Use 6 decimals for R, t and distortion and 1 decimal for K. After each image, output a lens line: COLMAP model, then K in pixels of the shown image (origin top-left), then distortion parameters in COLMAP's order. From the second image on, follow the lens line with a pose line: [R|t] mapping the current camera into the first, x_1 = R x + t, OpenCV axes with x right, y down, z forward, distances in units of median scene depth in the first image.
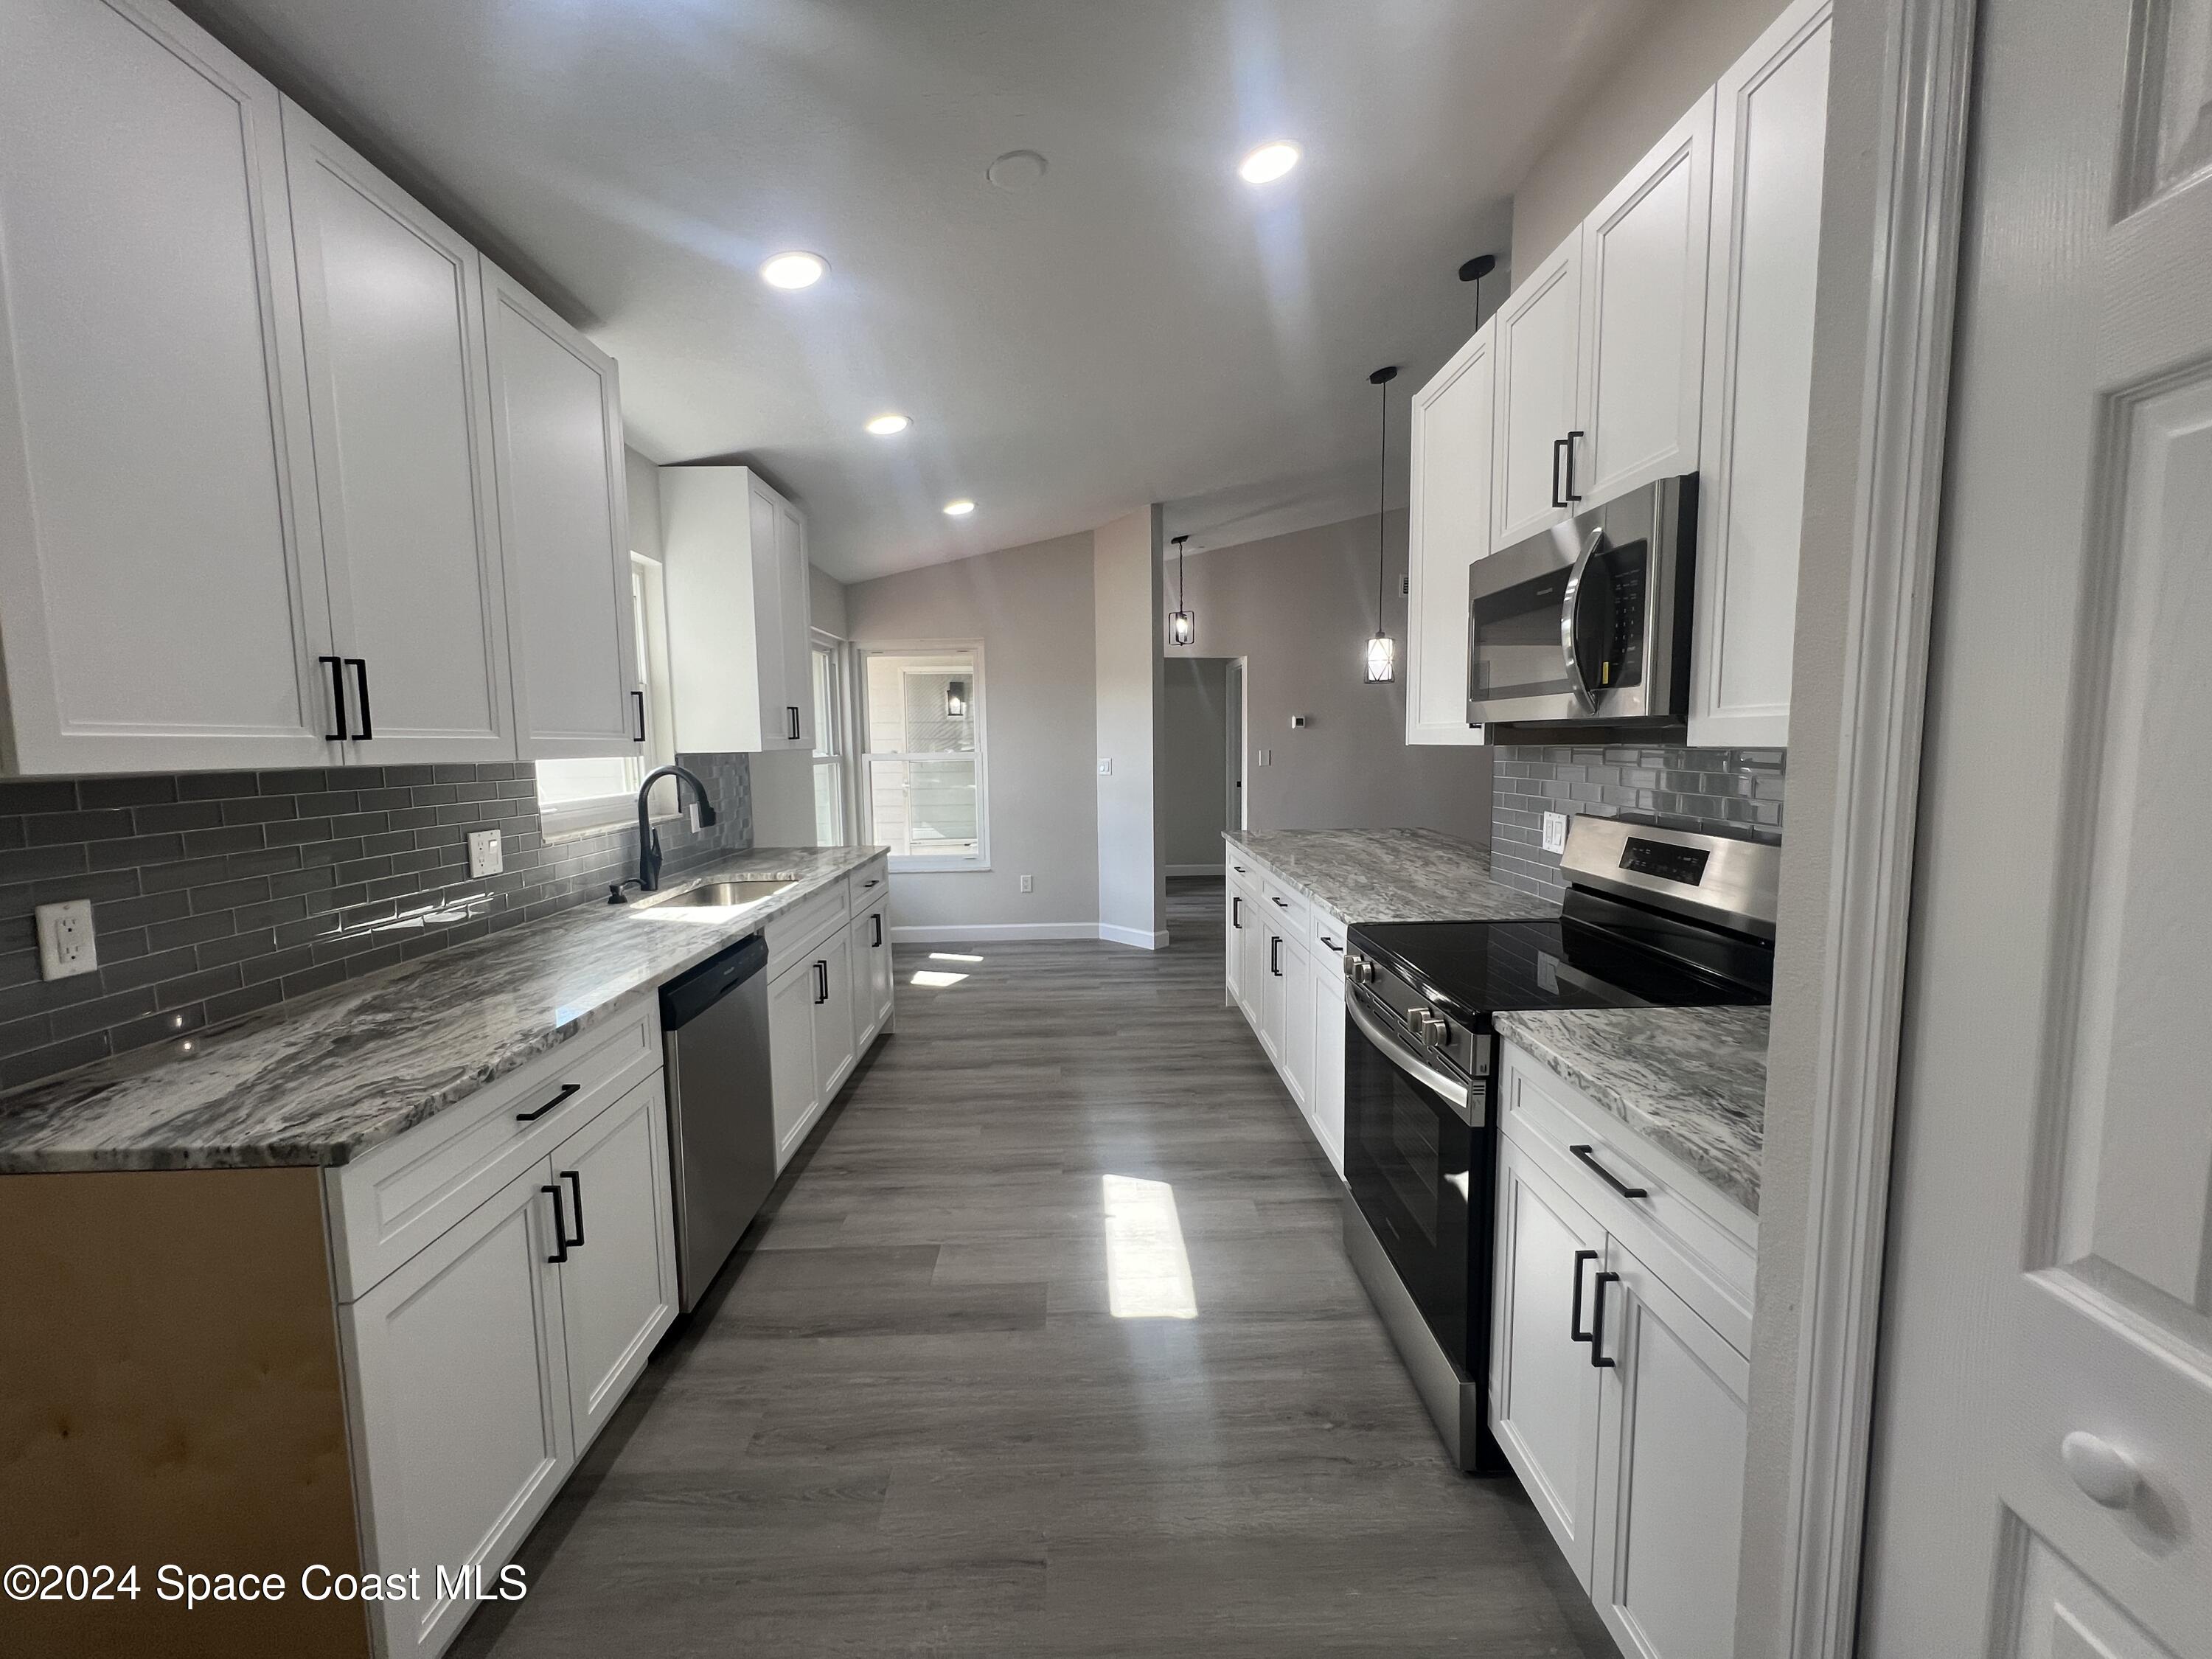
lens RADIAL K [[889.7, 0, 1104.1], [0, 889.7, 832.0], [0, 0, 1]] dist [-0.000946, 0.000314]
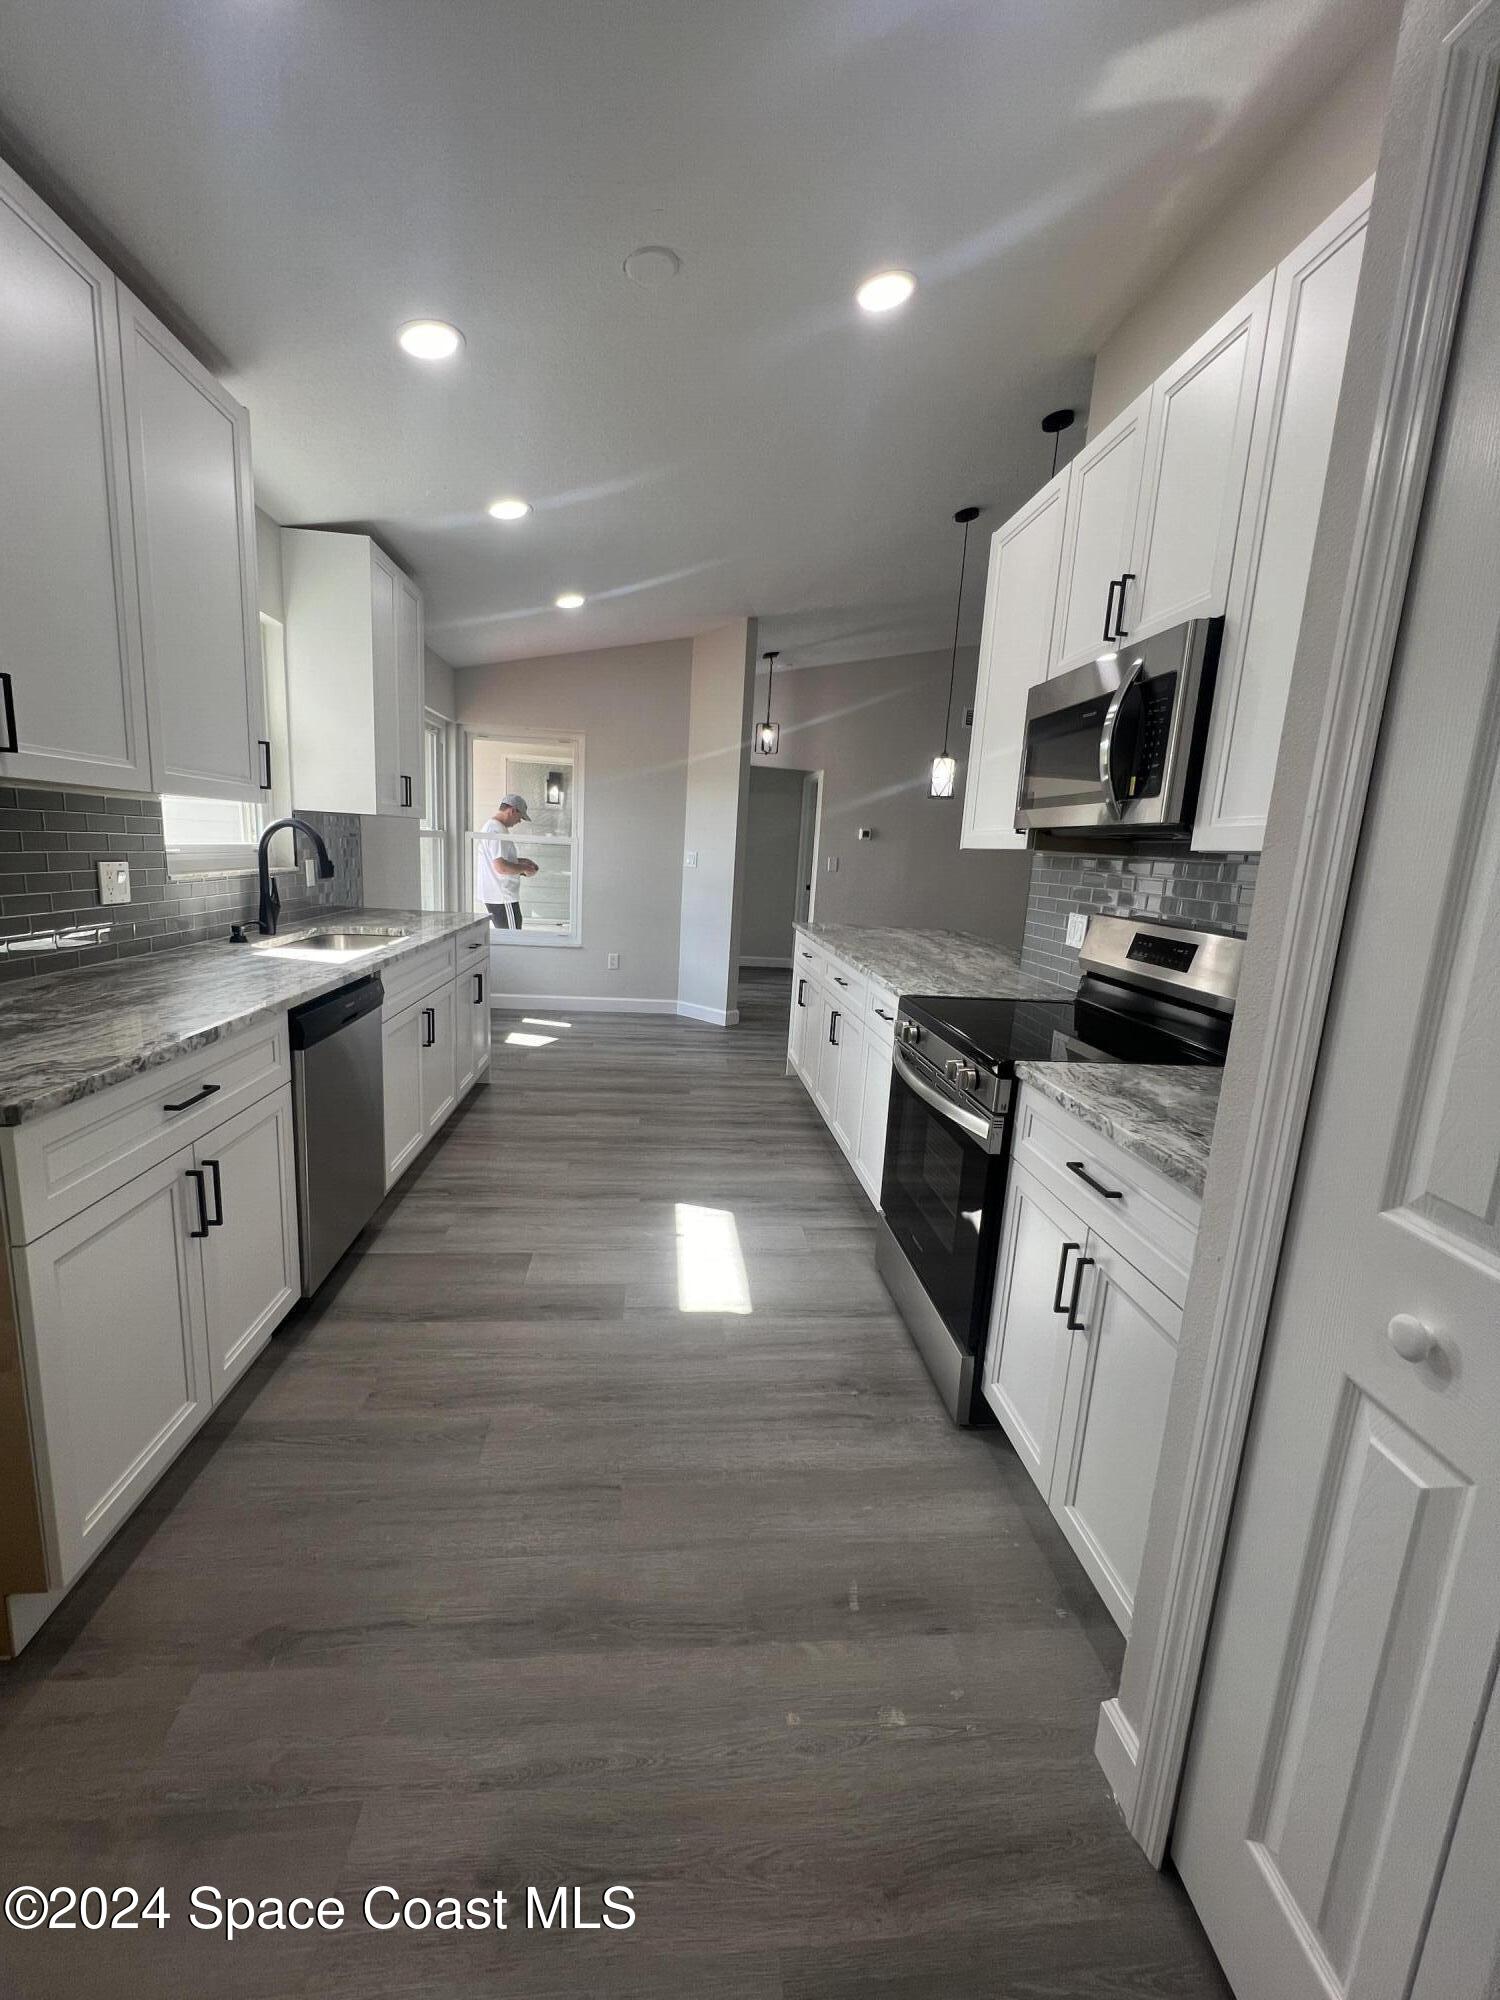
lens RADIAL K [[804.4, 0, 750.0], [0, 804.4, 1000.0], [0, 0, 1]] dist [-0.000946, 0.000314]
pose [[0.994242, 0.056398, 0.091118, -0.018484], [-0.063894, 0.994619, 0.081557, 0.036849], [-0.086028, -0.086909, 0.992495, -0.033886]]
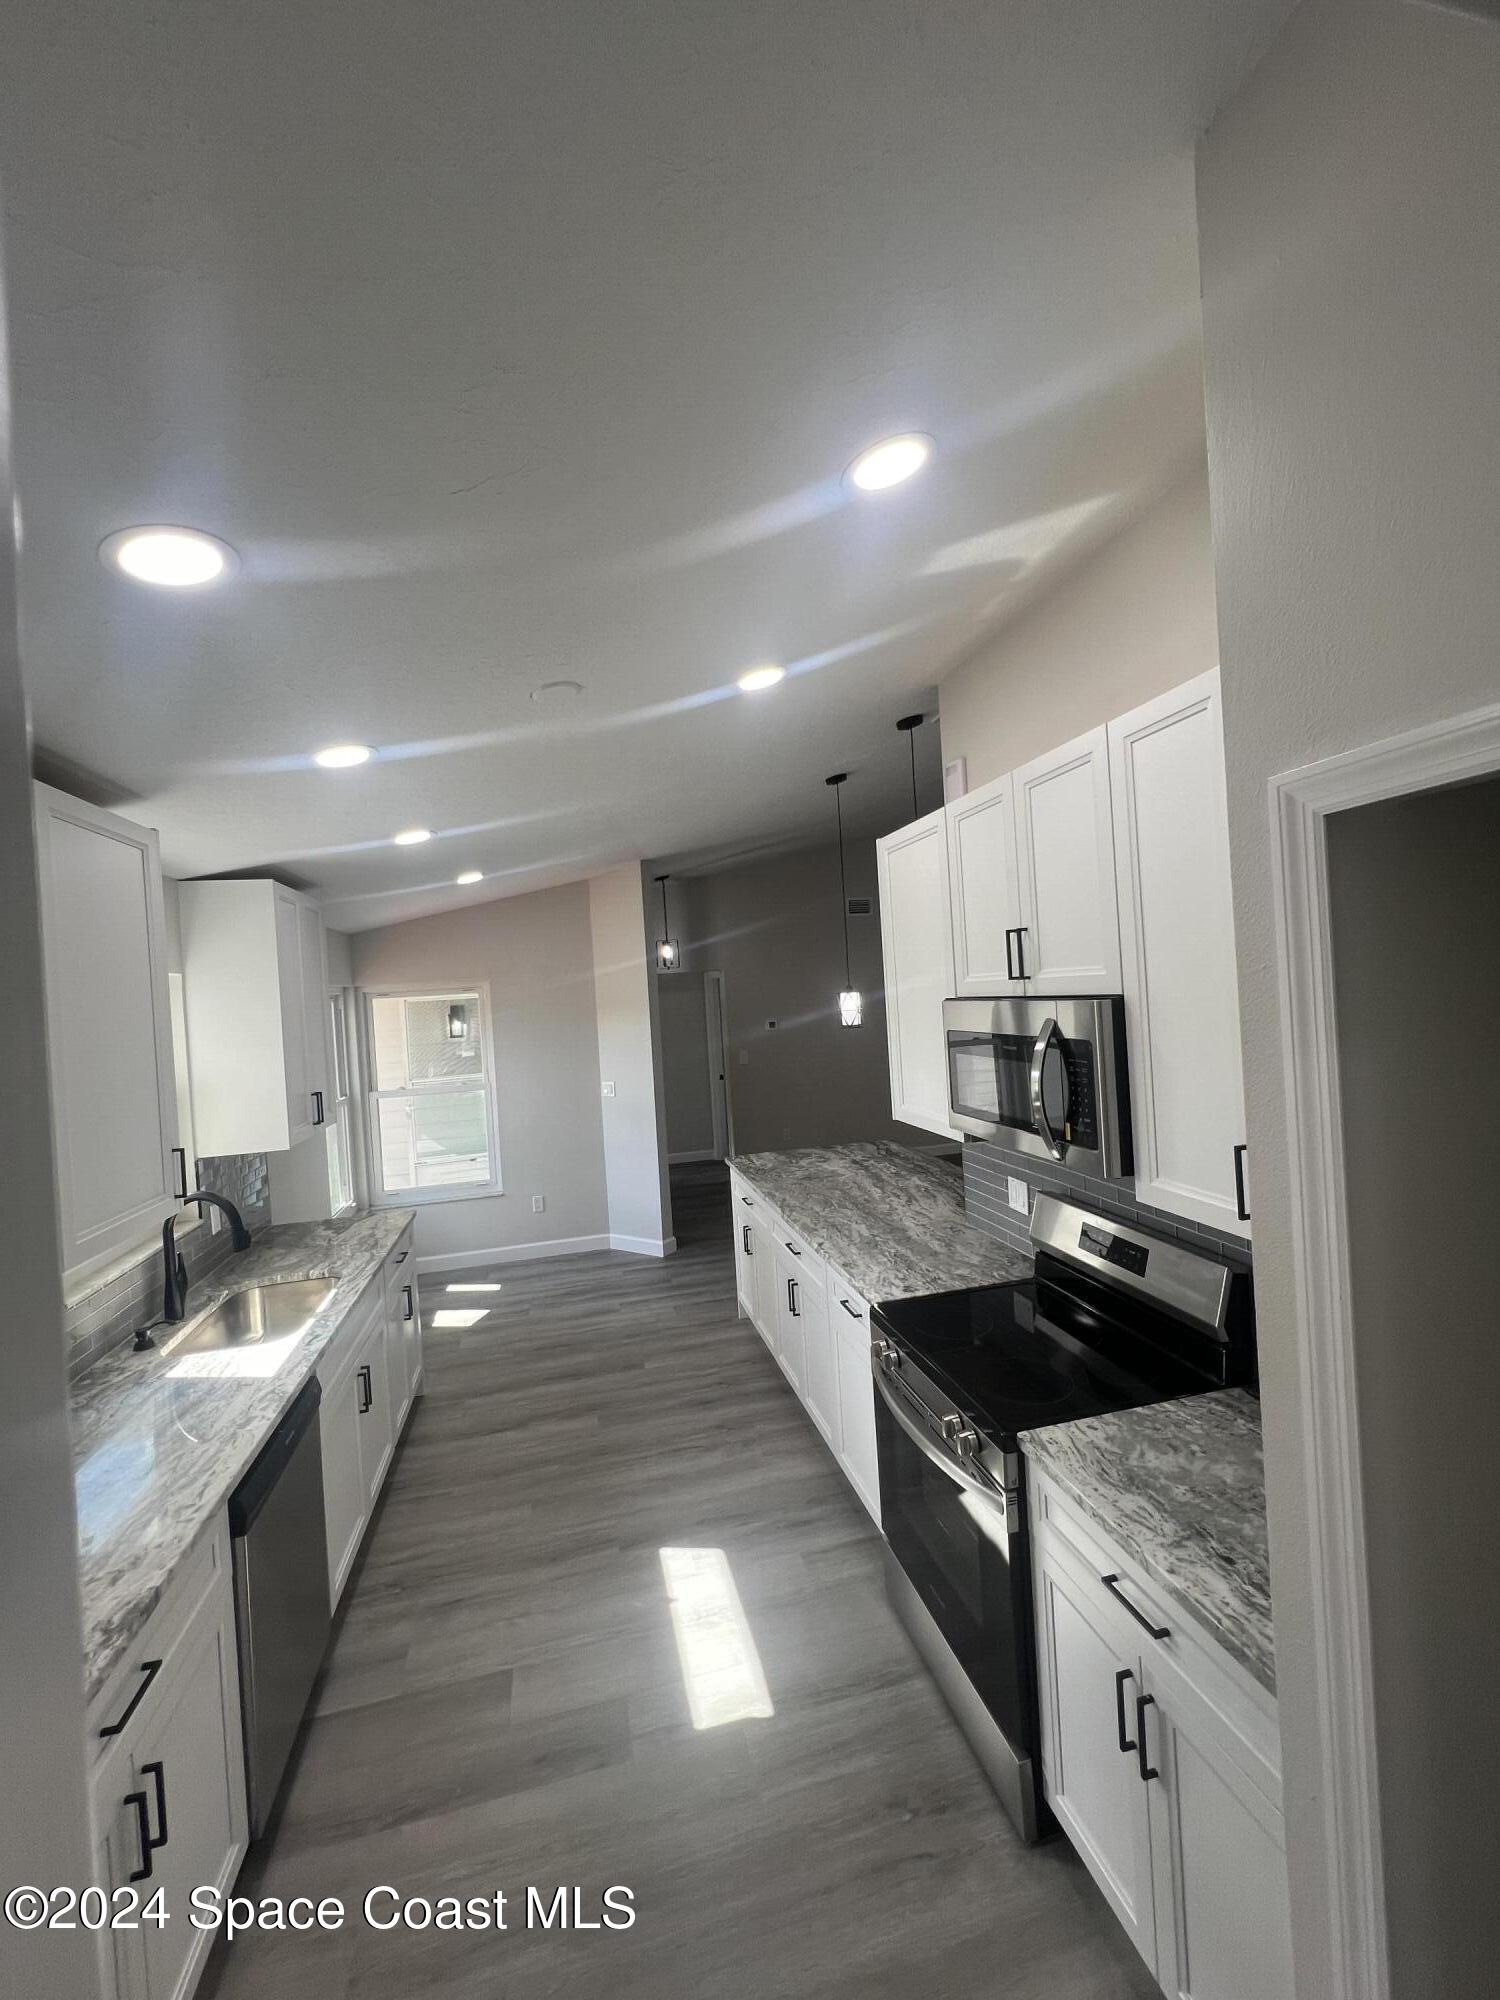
lens RADIAL K [[804.4, 0, 750.0], [0, 804.4, 1000.0], [0, 0, 1]] dist [-0.000946, 0.000314]
pose [[0.976714, -0.045642, 0.209634, -0.082517], [0.066026, 0.993633, -0.091287, -0.211758], [-0.204133, 0.103003, 0.973509, -0.034382]]
